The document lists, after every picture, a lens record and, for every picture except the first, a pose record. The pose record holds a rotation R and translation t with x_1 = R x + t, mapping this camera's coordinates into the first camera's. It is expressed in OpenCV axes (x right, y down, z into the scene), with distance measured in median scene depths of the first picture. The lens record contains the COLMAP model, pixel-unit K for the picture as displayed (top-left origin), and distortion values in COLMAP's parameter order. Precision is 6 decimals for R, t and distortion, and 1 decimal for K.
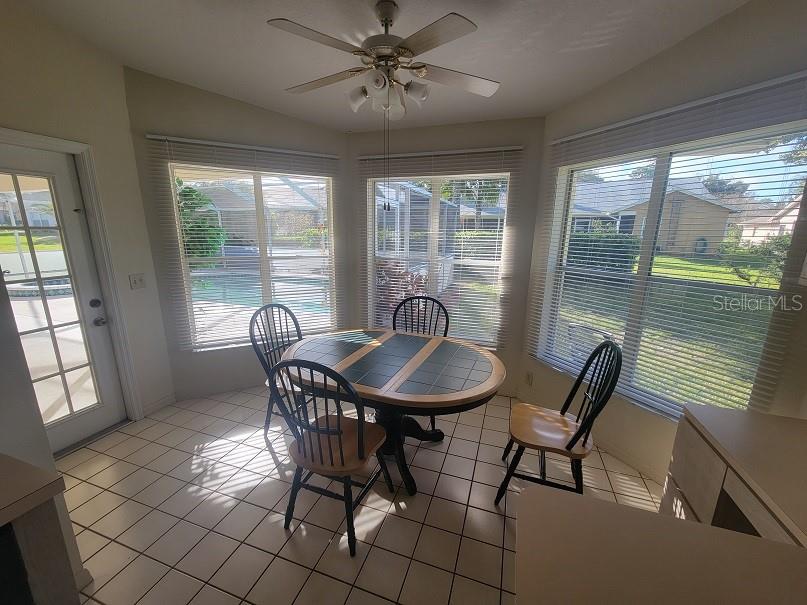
lens RADIAL K [[330.4, 0, 400.0], [0, 330.4, 306.9], [0, 0, 1]] dist [0.002236, -0.000111]
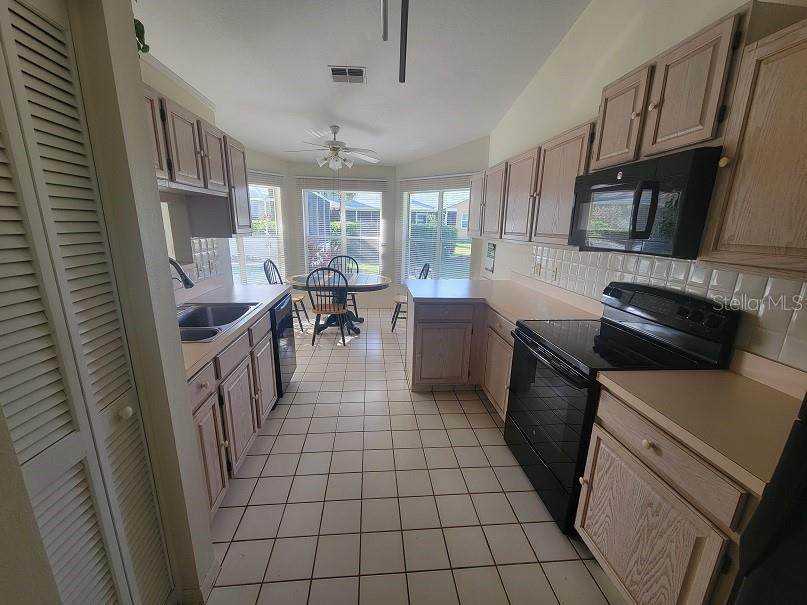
lens RADIAL K [[330.4, 0, 403.8], [0, 330.4, 304.8], [0, 0, 1]] dist [0.002236, -0.000111]
pose [[0.905832, -0.092404, 0.413437, -0.419023], [0.084679, 0.995721, 0.037014, 0.206323], [-0.415088, 0.001481, 0.909780, -0.843355]]
